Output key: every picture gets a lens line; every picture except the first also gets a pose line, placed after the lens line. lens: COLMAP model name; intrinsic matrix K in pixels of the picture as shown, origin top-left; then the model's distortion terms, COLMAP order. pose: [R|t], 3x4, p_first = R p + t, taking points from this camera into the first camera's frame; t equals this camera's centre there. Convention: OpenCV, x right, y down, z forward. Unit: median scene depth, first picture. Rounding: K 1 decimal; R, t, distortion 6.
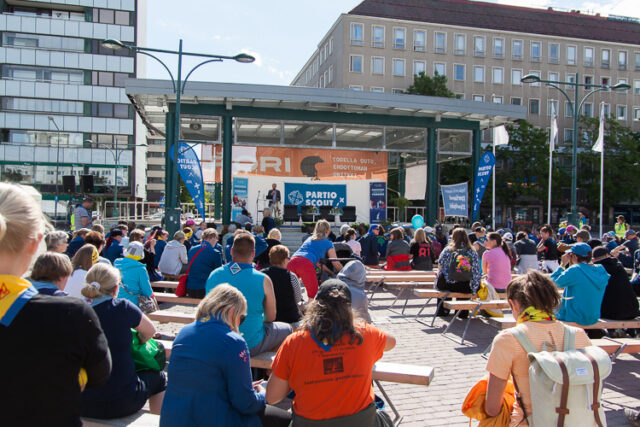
lens RADIAL K [[526.4, 0, 321.1], [0, 526.4, 213.5], [0, 0, 1]] dist [-0.002072, -0.006682]
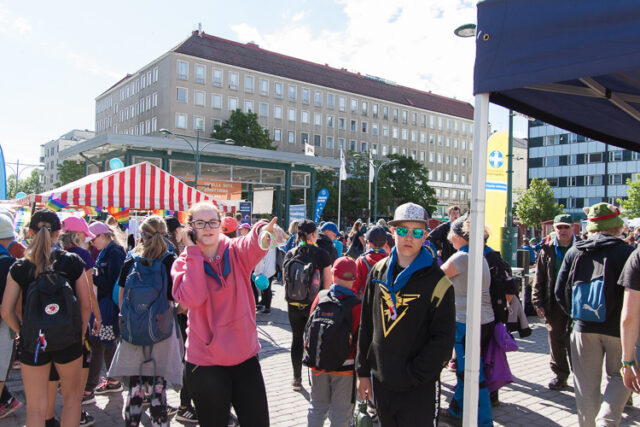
lens RADIAL K [[526.4, 0, 321.0], [0, 526.4, 213.5], [0, 0, 1]] dist [-0.002072, -0.006682]
pose [[0.903897, 0.008551, 0.427665, -0.151181], [-0.002470, 0.999888, -0.014771, -0.003313], [-0.427744, 0.012295, 0.903816, -0.191347]]
